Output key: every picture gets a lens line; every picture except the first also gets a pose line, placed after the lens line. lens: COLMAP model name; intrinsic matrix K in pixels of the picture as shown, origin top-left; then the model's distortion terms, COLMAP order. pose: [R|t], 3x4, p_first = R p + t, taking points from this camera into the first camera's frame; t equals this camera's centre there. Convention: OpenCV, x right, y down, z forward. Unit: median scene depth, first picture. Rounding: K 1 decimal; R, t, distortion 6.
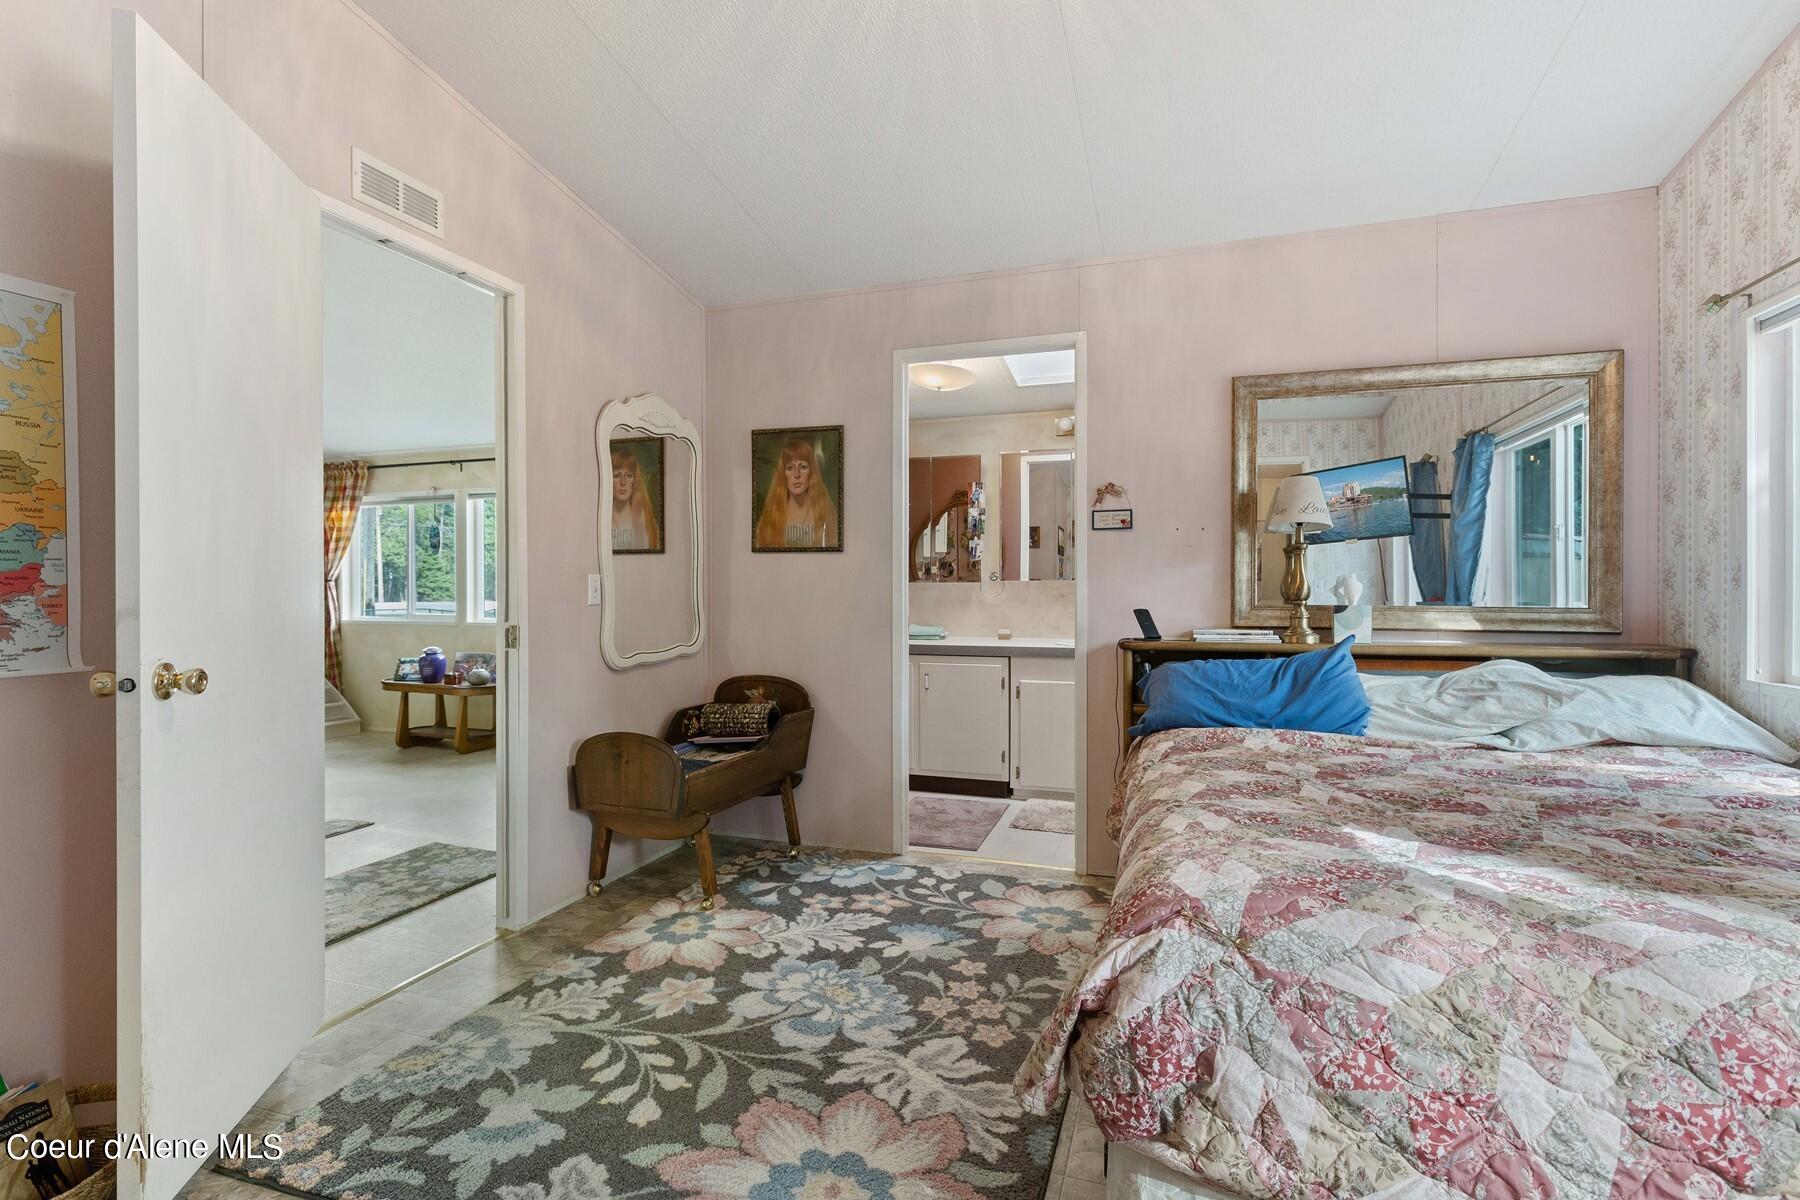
lens RADIAL K [[846.2, 0, 899.2], [0, 846.2, 588.2], [0, 0, 1]] dist [0.000603, 0.000680]
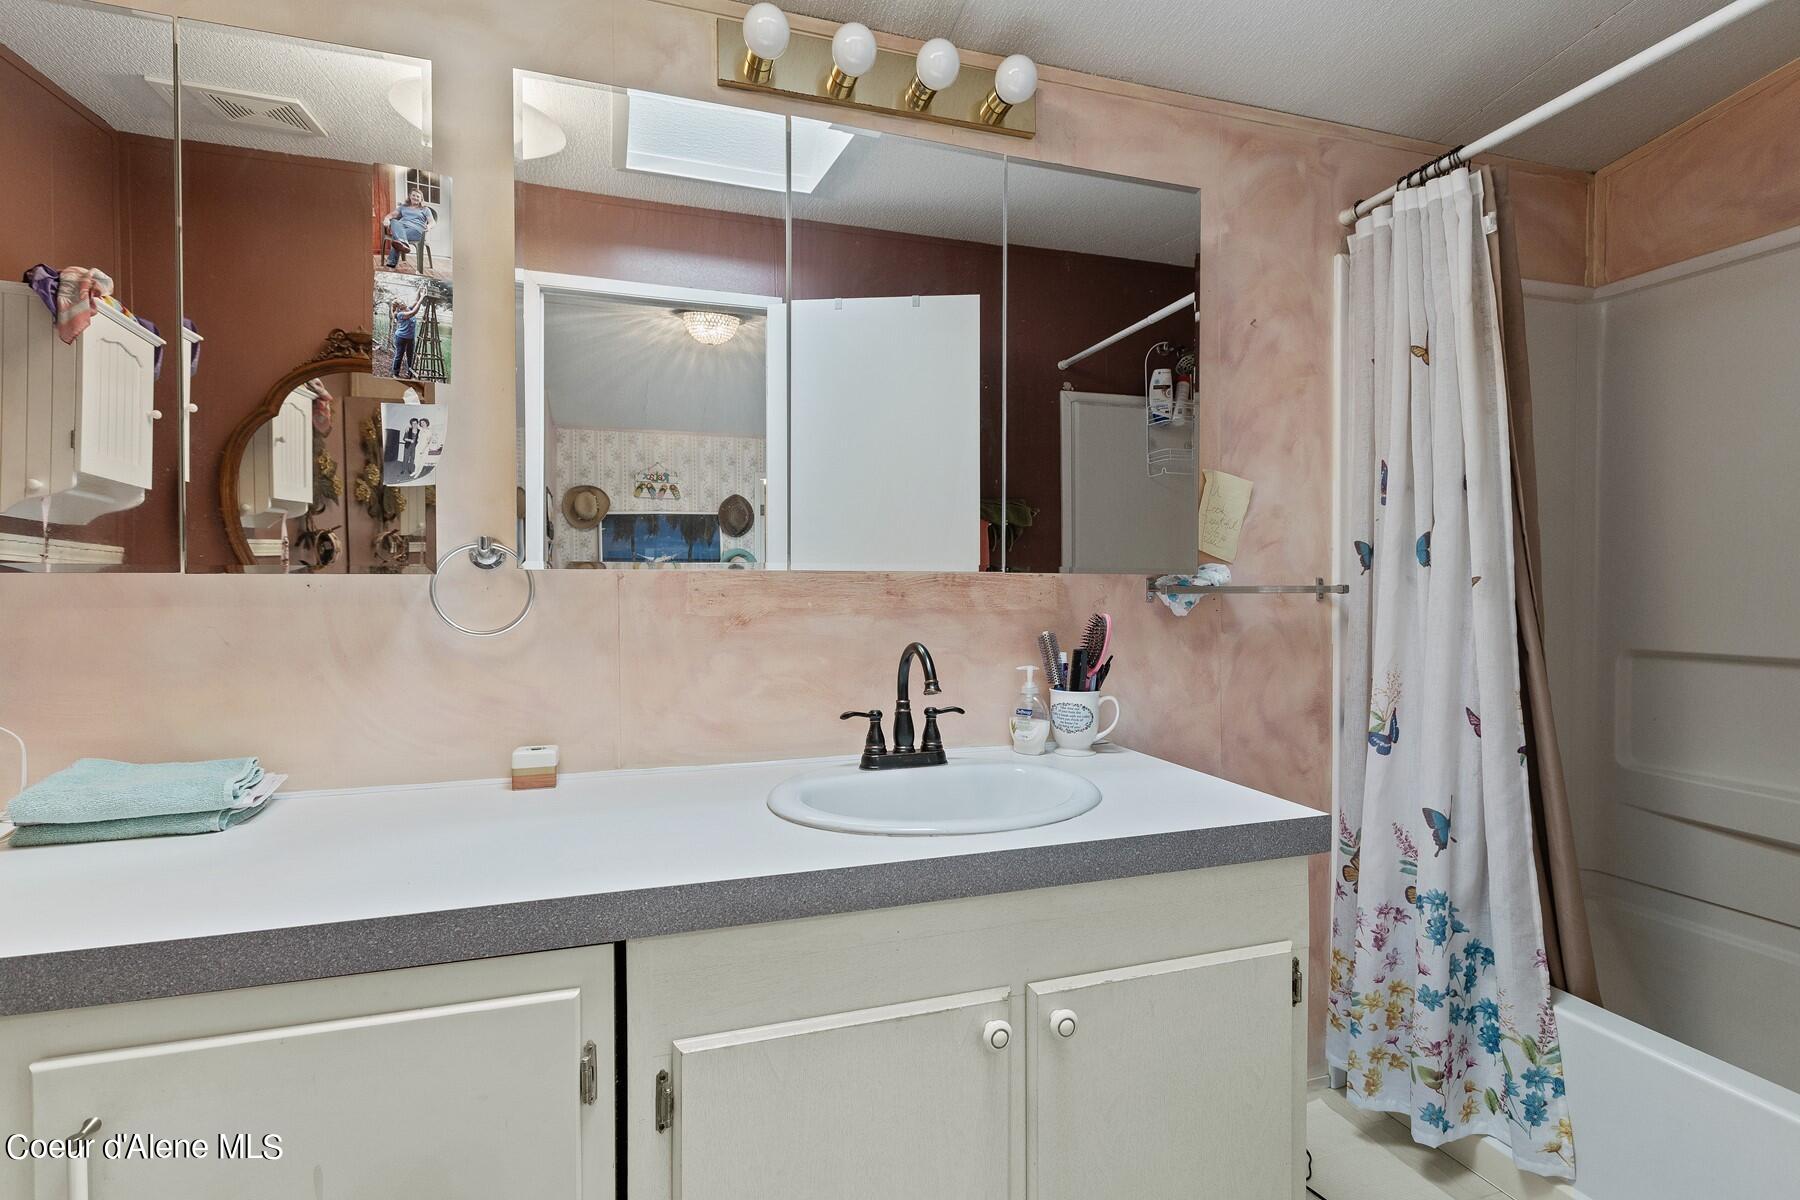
lens RADIAL K [[854.2, 0, 897.9], [0, 854.2, 601.6], [0, 0, 1]] dist [0.001823, 0.000572]
pose [[0.806969, -0.008357, 0.590535, 0.104870], [0.000801, 0.999914, 0.013055, -0.003394], [-0.590593, -0.010062, 0.806907, 1.305873]]
